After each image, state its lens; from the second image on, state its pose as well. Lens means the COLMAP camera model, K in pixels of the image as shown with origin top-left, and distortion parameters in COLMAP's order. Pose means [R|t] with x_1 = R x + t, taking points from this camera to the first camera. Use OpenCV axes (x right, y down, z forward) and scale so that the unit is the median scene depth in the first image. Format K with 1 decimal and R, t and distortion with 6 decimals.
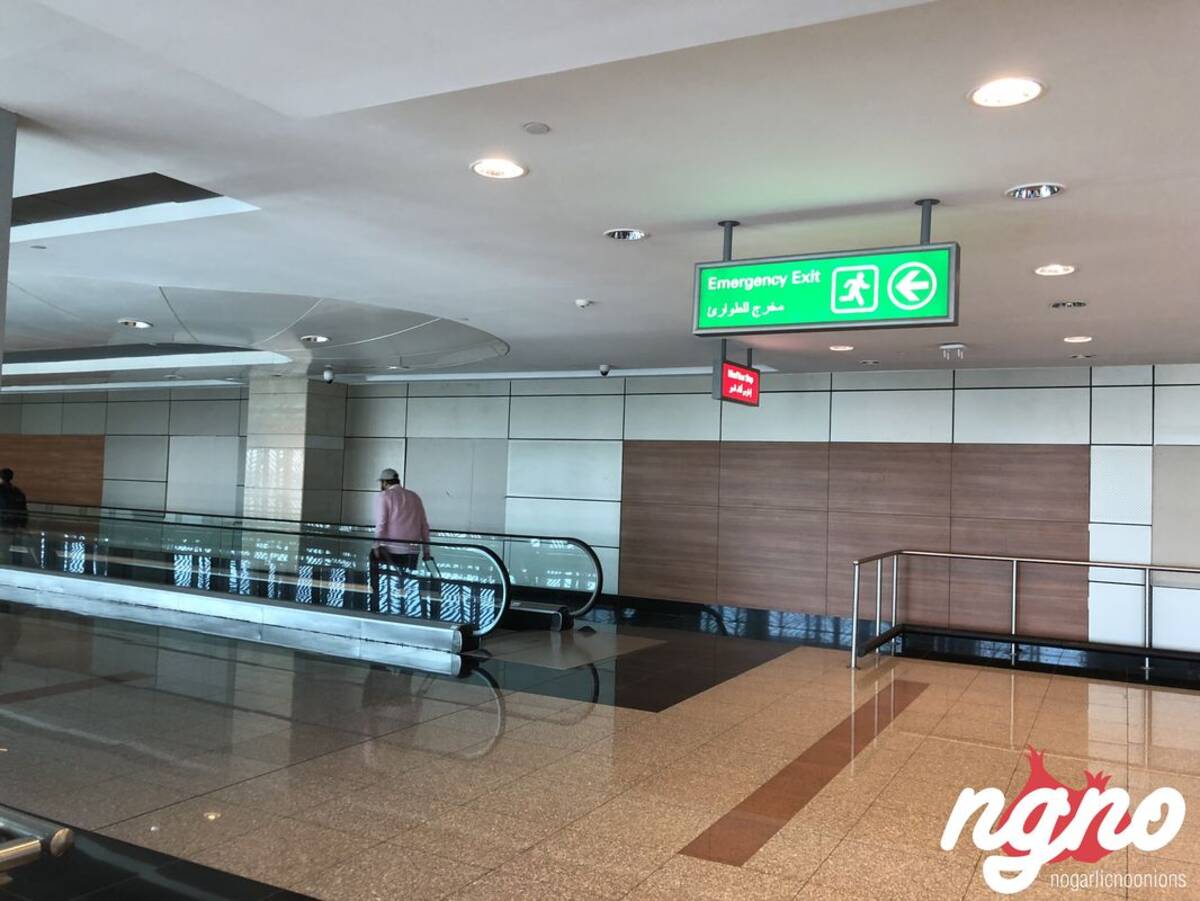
lens RADIAL K [[980.2, 0, 605.3], [0, 980.2, 442.8], [0, 0, 1]] dist [0.042101, -0.054923]
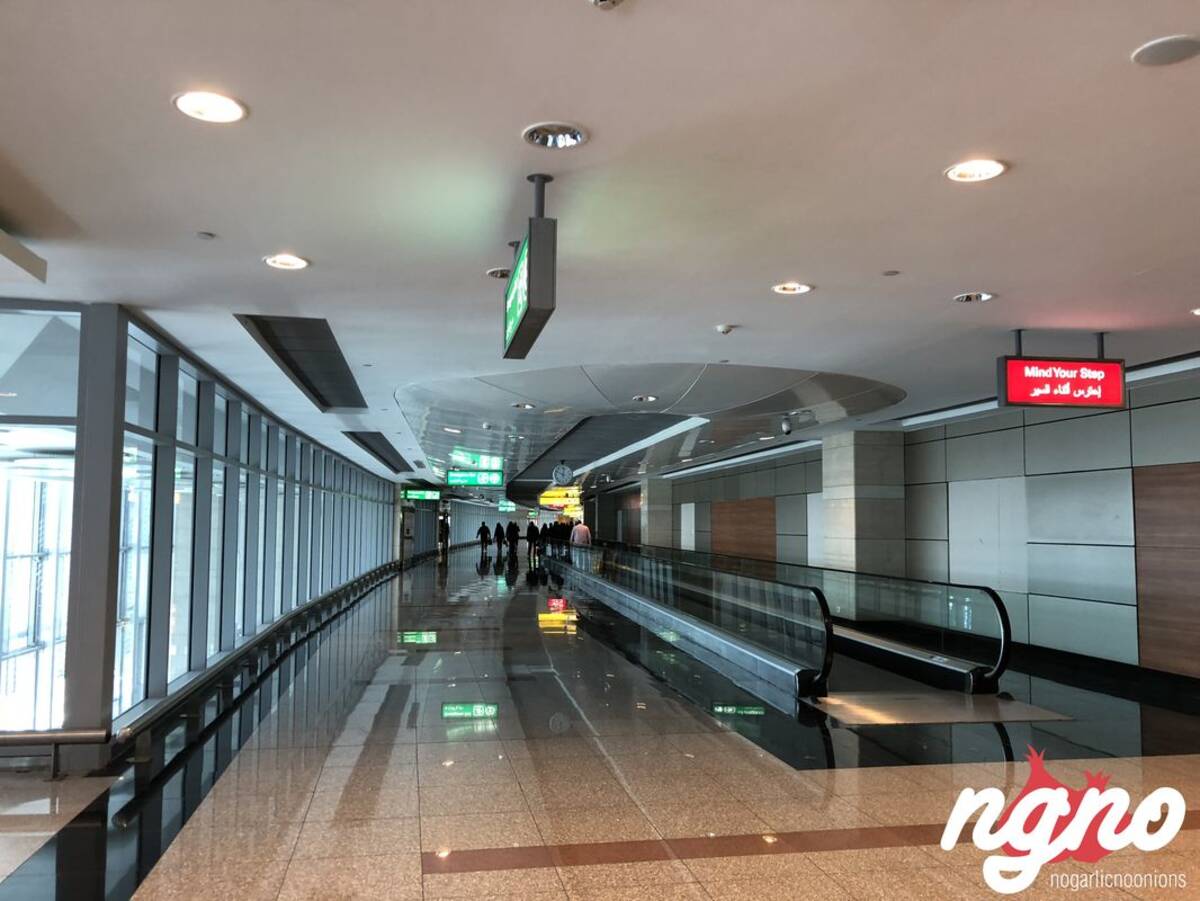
lens RADIAL K [[980.2, 0, 599.2], [0, 980.2, 458.4], [0, 0, 1]] dist [0.042101, -0.054923]
pose [[0.627135, -0.080471, -0.774743, 0.470909], [0.042288, 0.996700, -0.069293, 0.034687], [0.777762, 0.010694, 0.628468, 0.216507]]
